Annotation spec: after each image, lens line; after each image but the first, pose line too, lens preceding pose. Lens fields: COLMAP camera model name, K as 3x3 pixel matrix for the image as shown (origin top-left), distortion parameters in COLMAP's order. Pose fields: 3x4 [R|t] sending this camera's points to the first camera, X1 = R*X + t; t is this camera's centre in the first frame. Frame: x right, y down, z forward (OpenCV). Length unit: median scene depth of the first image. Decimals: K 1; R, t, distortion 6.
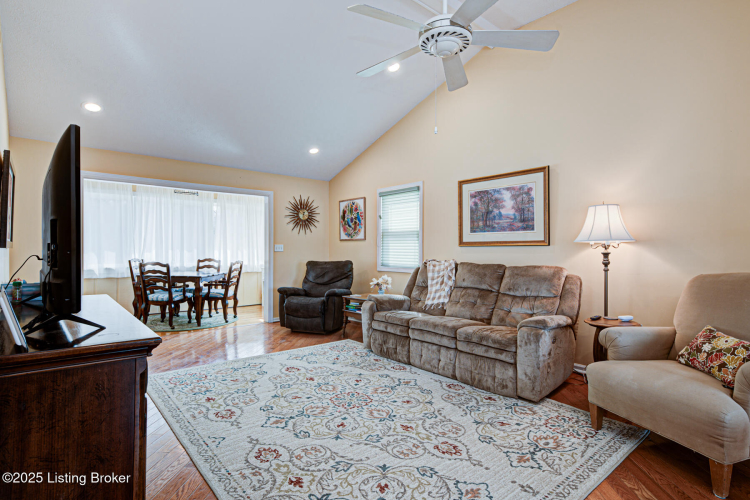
lens RADIAL K [[383.2, 0, 370.5], [0, 383.2, 250.0], [0, 0, 1]] dist [-0.001428, -0.000127]
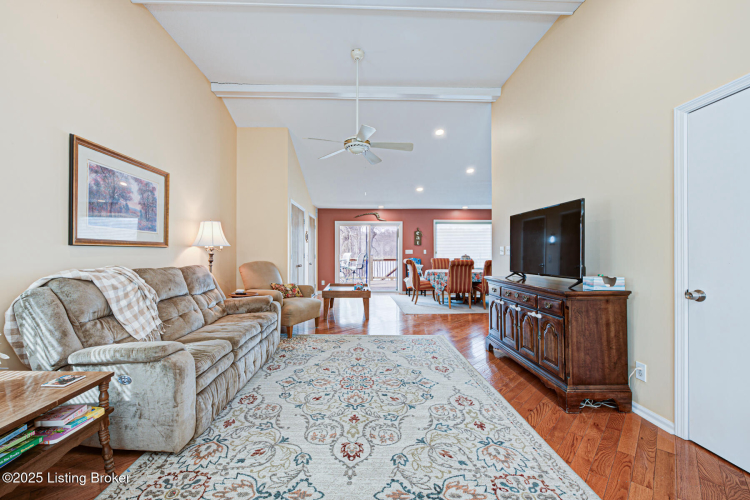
lens RADIAL K [[295.1, 0, 368.5], [0, 295.1, 250.8], [0, 0, 1]] dist [0.000049, 0.000037]
pose [[-0.766004, -0.001266, 0.642834, -0.532248], [-0.004883, 0.999981, -0.003849, -0.002027], [-0.642817, -0.006088, -0.765996, 1.363766]]
